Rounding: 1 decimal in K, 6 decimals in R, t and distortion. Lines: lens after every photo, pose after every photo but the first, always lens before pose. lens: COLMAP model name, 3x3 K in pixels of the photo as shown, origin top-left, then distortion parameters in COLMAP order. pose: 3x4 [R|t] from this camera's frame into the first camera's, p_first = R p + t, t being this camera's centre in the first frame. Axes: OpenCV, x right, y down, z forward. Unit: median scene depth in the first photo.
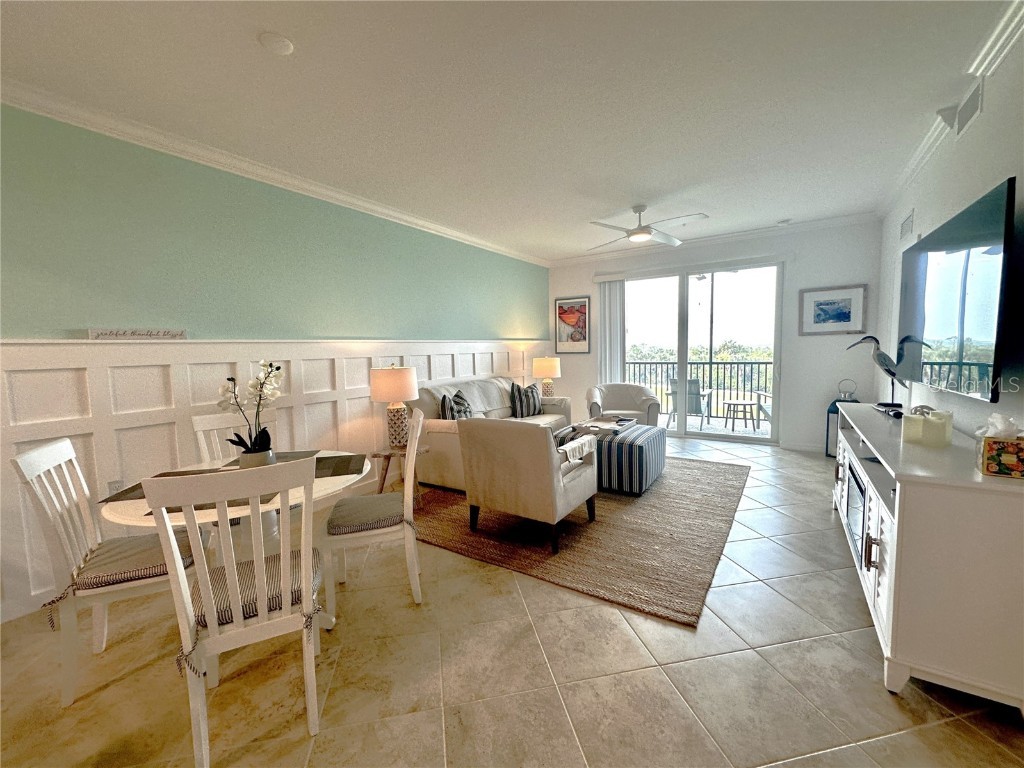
lens RADIAL K [[408.4, 0, 512.0], [0, 408.4, 384.0], [0, 0, 1]] dist [0.000837, 0.000086]
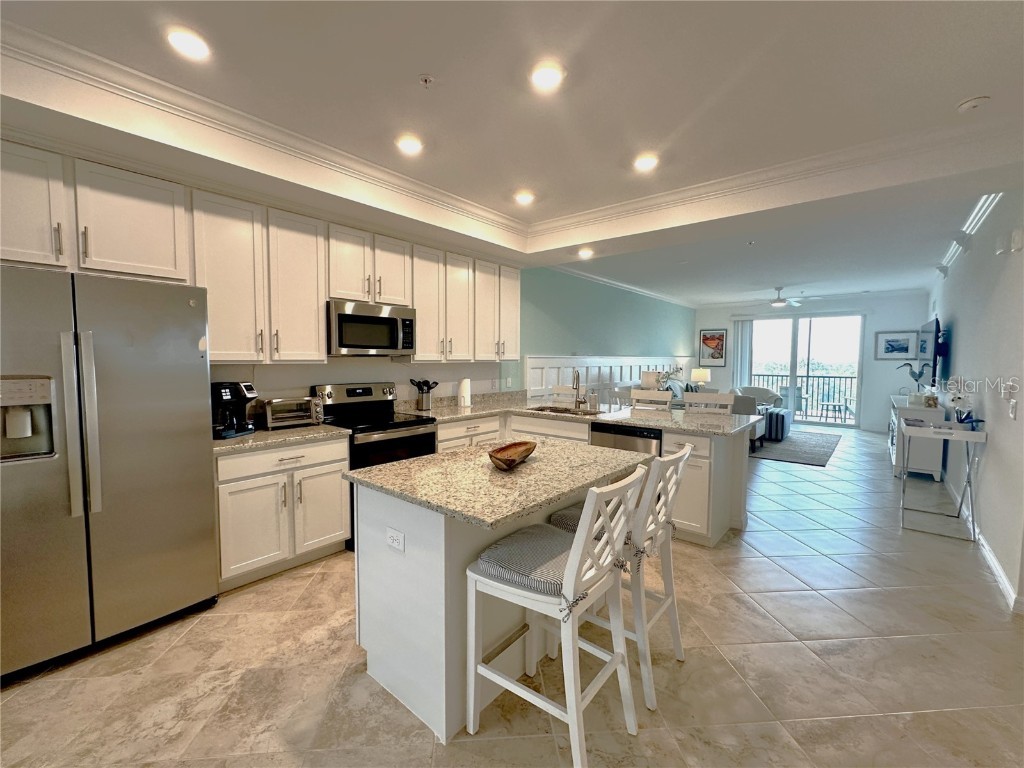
lens RADIAL K [[418.6, 0, 512.0], [0, 418.6, 384.0], [0, 0, 1]] dist [-0.000190, 0.000149]
pose [[0.992061, 0.035069, -0.120770, -0.437922], [-0.037910, 0.999054, -0.021311, 0.056389], [0.119909, 0.025720, 0.992452, -0.686929]]
